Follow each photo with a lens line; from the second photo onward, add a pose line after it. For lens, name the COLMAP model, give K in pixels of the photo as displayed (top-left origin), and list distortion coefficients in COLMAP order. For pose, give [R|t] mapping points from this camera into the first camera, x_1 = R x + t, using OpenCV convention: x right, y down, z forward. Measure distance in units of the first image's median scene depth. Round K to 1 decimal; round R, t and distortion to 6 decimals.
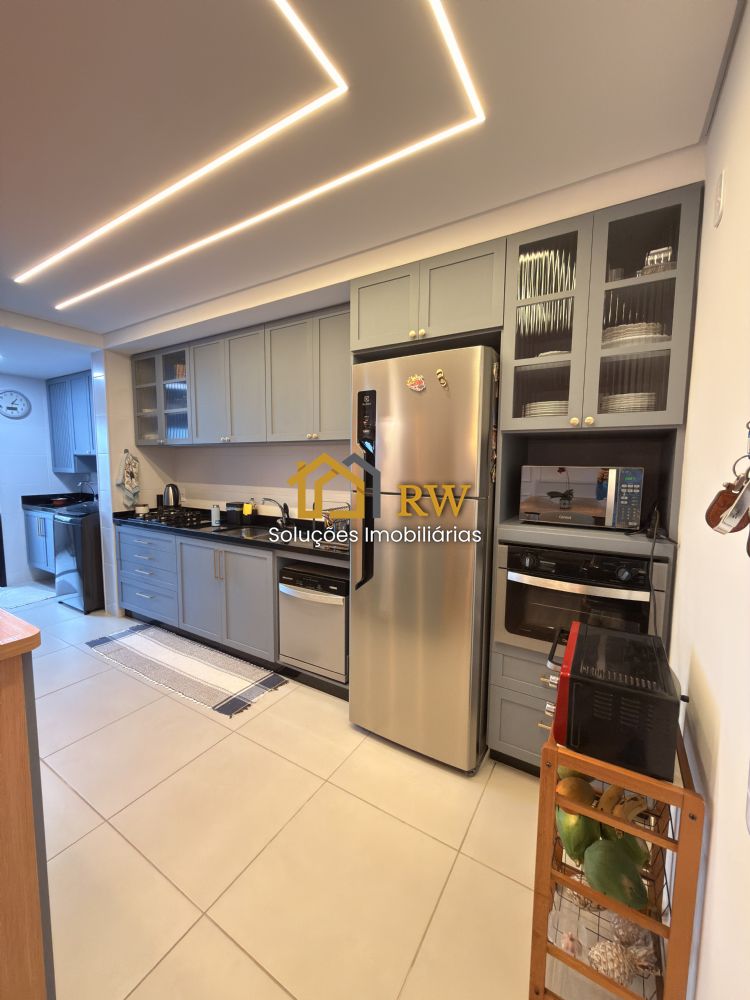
lens RADIAL K [[401.4, 0, 370.4], [0, 401.4, 500.3], [0, 0, 1]] dist [0.000857, 0.000188]
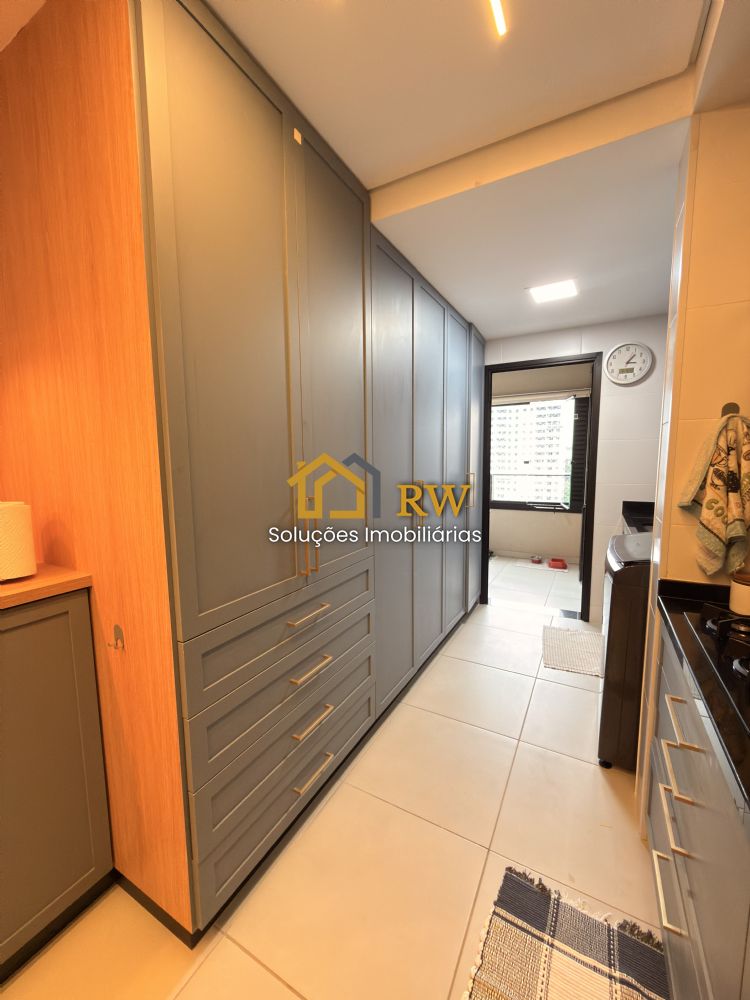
lens RADIAL K [[401.4, 0, 374.1], [0, 401.4, 499.5], [0, 0, 1]] dist [0.000857, 0.000188]
pose [[0.053451, 0.098713, -0.993679, -0.227961], [-0.081291, 0.992229, 0.094197, -0.044313], [0.995256, 0.075742, 0.061060, 0.554928]]
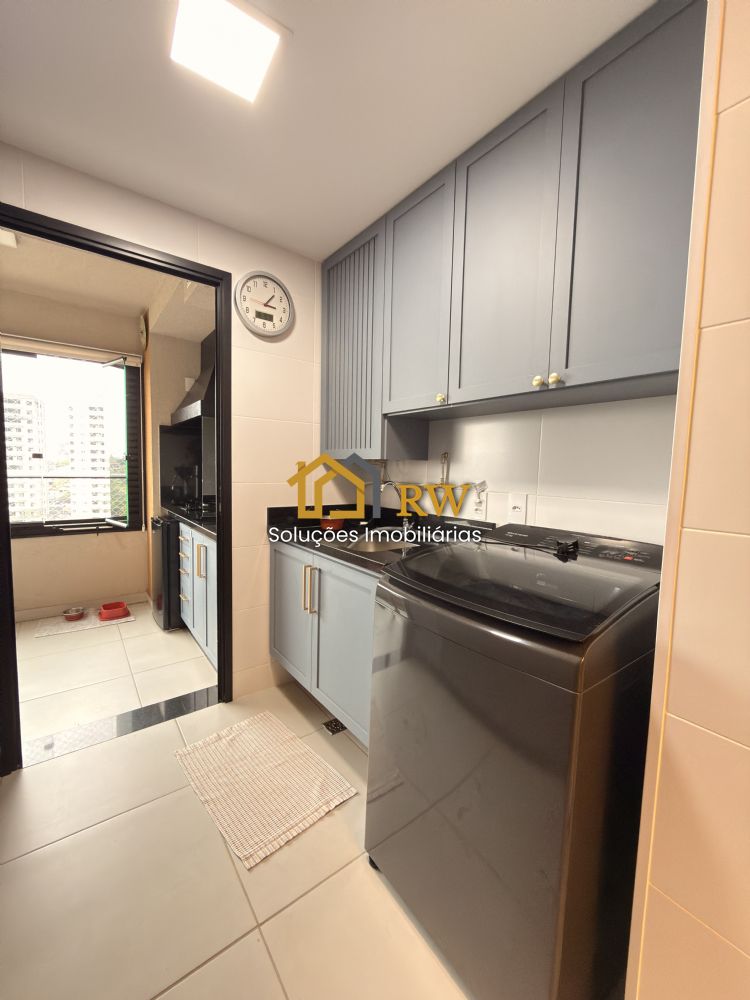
lens RADIAL K [[401.4, 0, 377.8], [0, 401.4, 500.5], [0, 0, 1]] dist [0.000857, 0.000188]
pose [[0.934239, 0.043547, -0.353979, -0.599455], [-0.050910, 0.998637, -0.011511, -0.021073], [0.352995, 0.028775, 0.935183, 0.623607]]
